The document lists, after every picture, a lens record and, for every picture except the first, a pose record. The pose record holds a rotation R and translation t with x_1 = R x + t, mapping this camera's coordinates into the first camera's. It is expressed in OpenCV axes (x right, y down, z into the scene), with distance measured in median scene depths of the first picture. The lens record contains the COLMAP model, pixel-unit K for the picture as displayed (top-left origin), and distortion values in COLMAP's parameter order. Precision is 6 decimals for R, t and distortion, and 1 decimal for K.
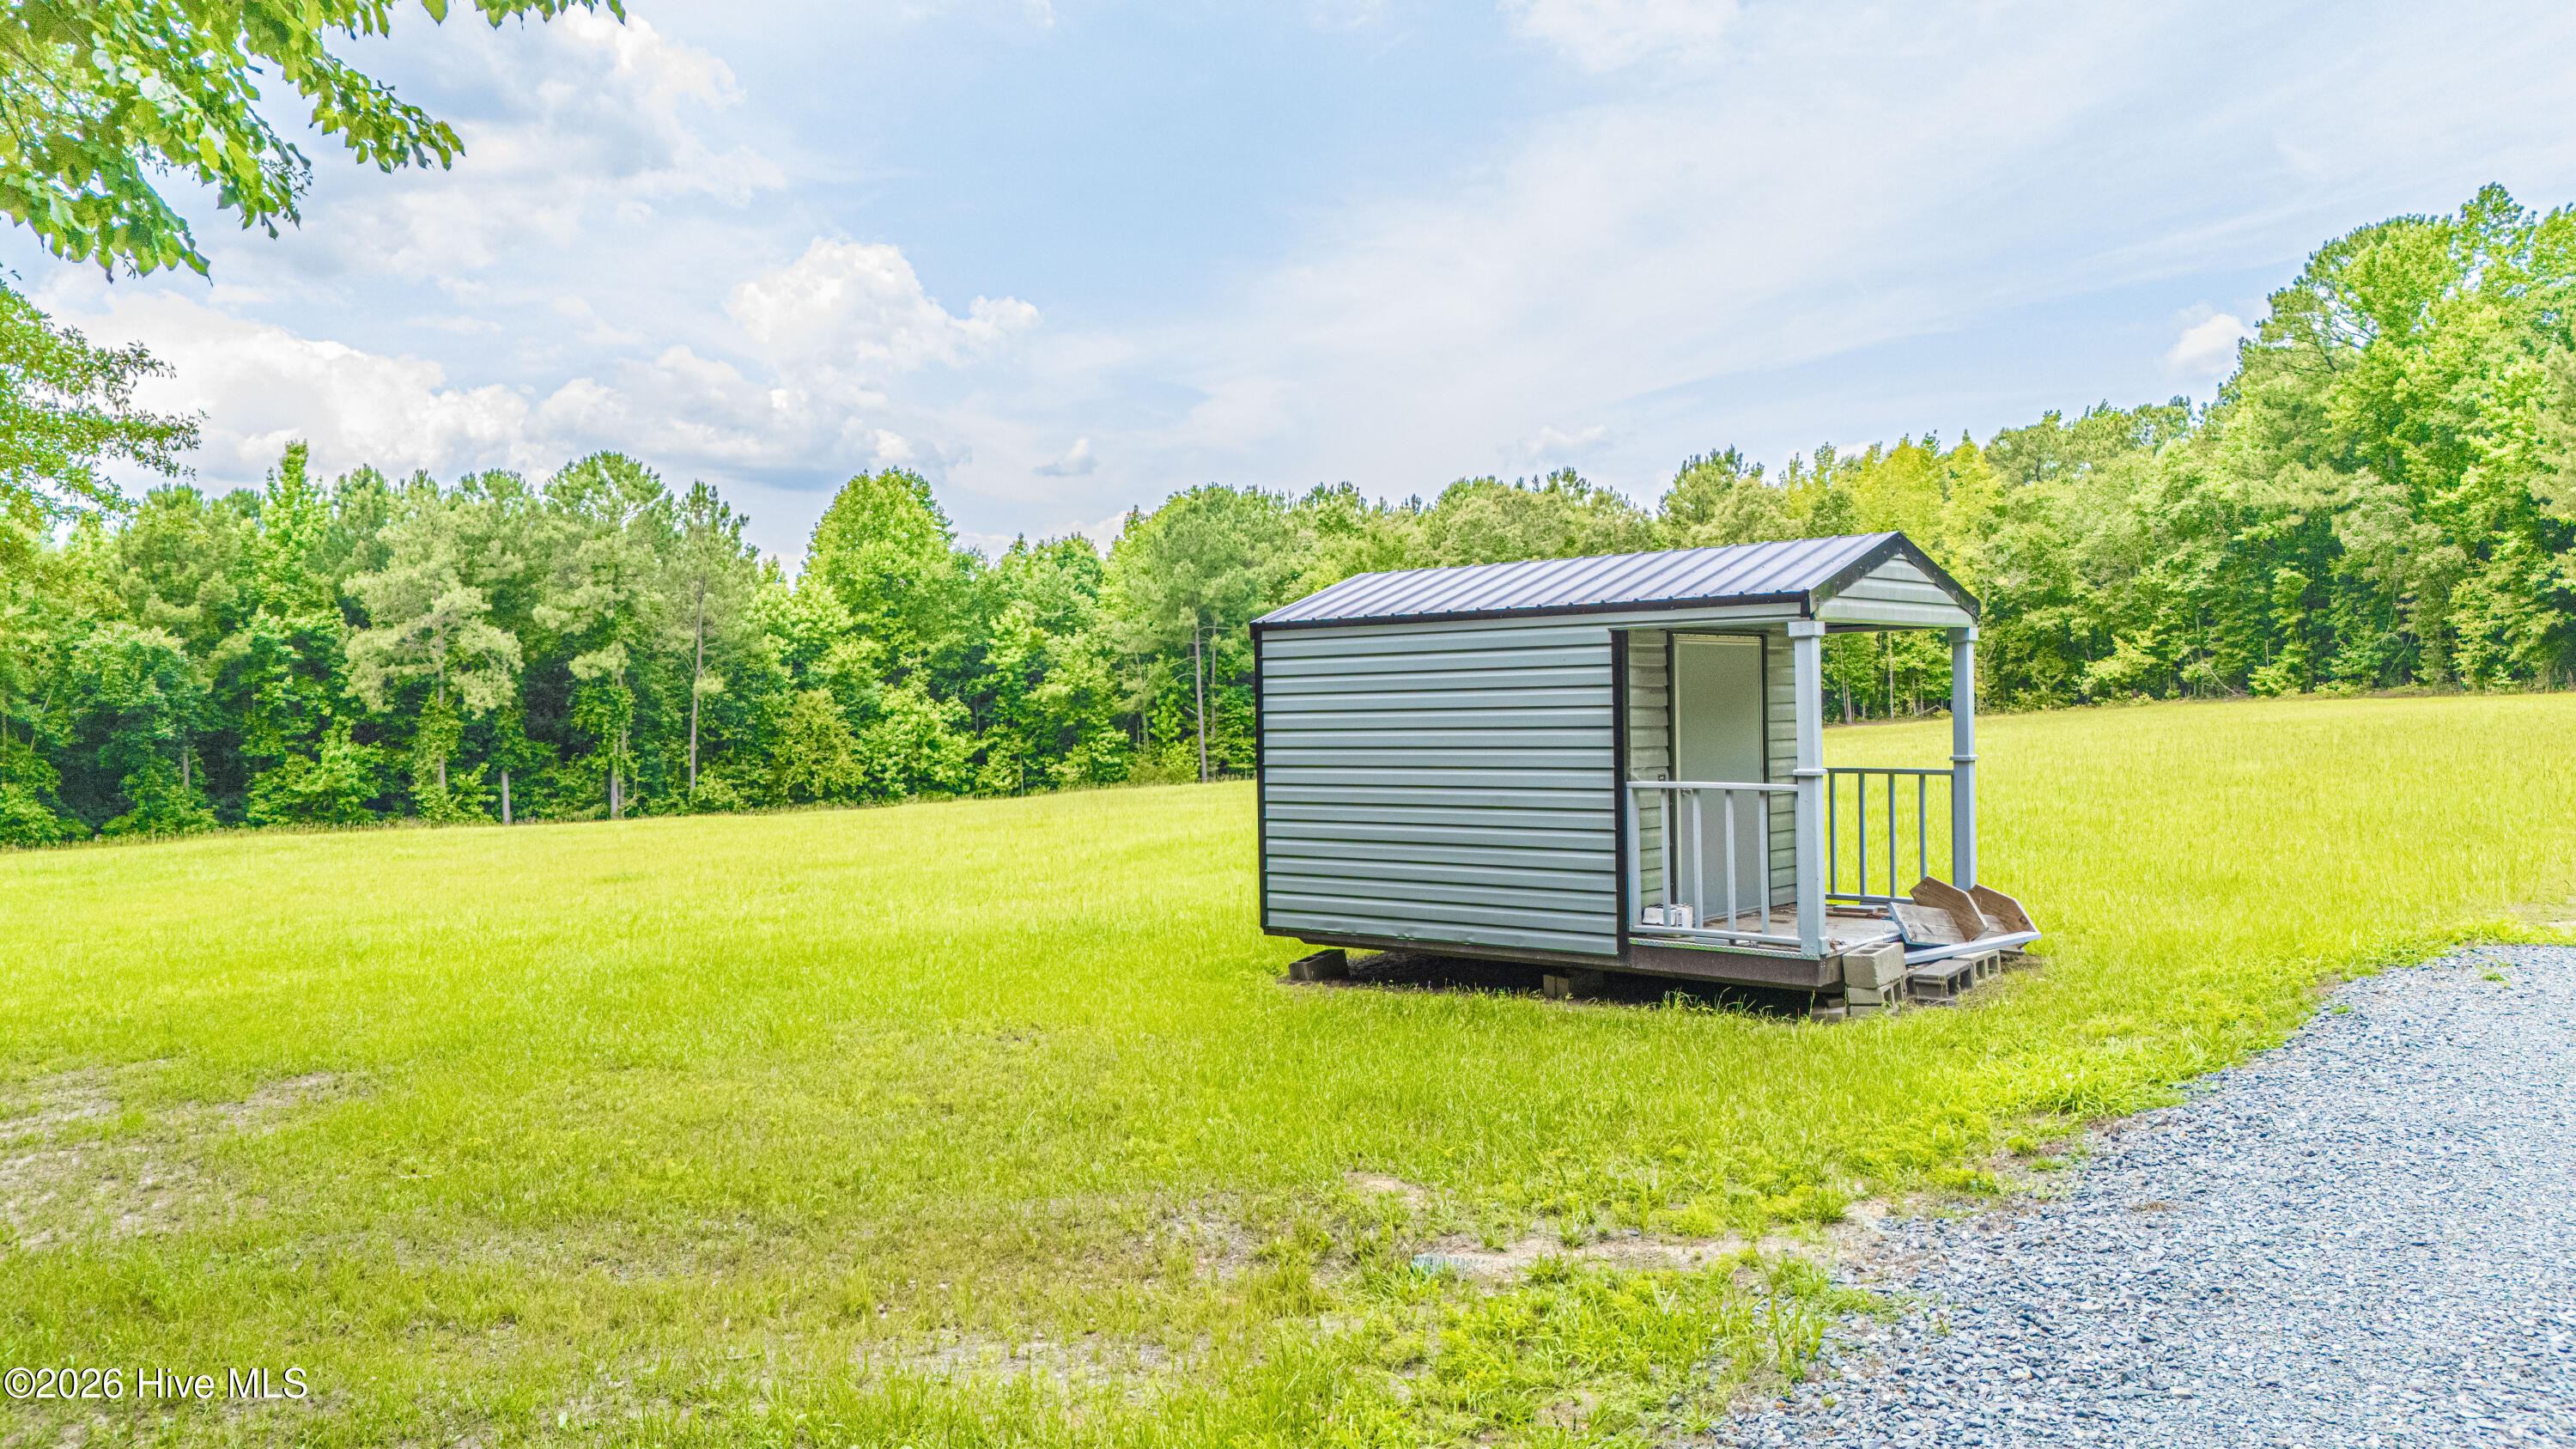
lens RADIAL K [[1858.4, 0, 1299.6], [0, 1858.4, 717.6], [0, 0, 1]] dist [0.007456, -0.002946]
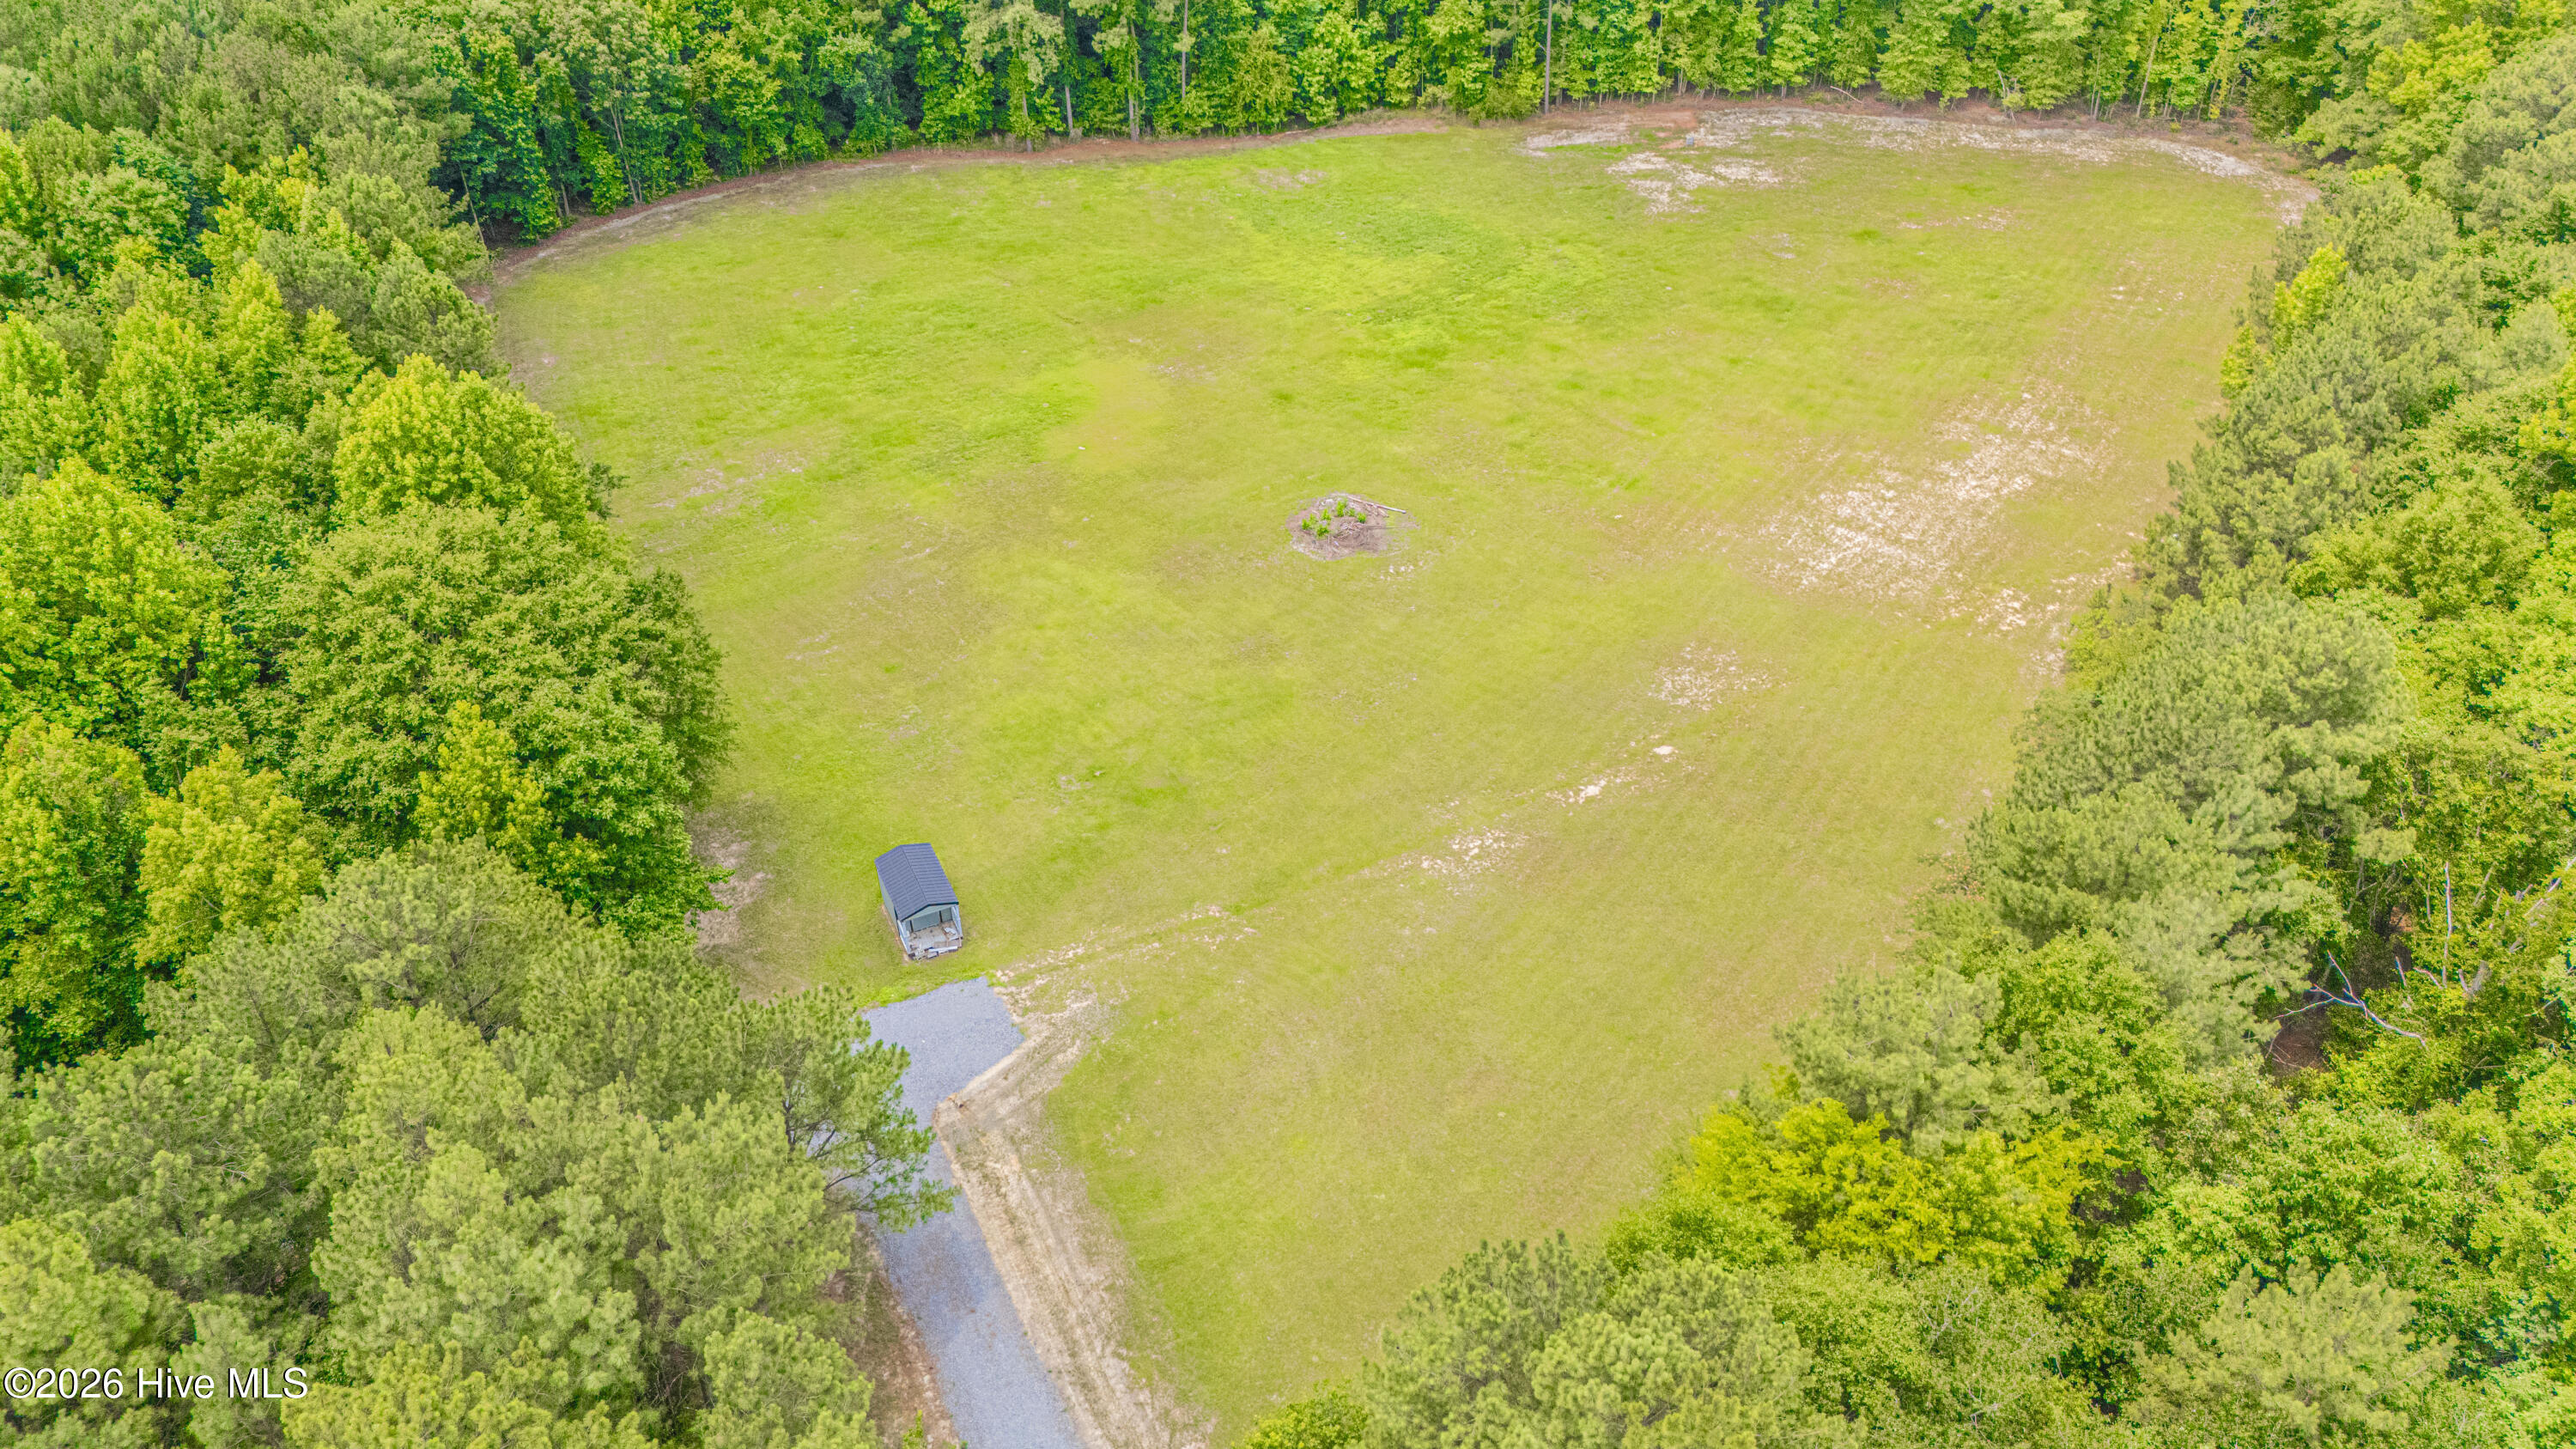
lens RADIAL K [[1858.4, 0, 1306.9], [0, 1858.4, 717.1], [0, 0, 1]] dist [0.007456, -0.002946]
pose [[0.904067, 0.284334, -0.319088, 0.359885], [-0.004340, 0.752664, 0.658391, -0.533939], [0.427369, -0.593844, 0.681693, -0.263065]]
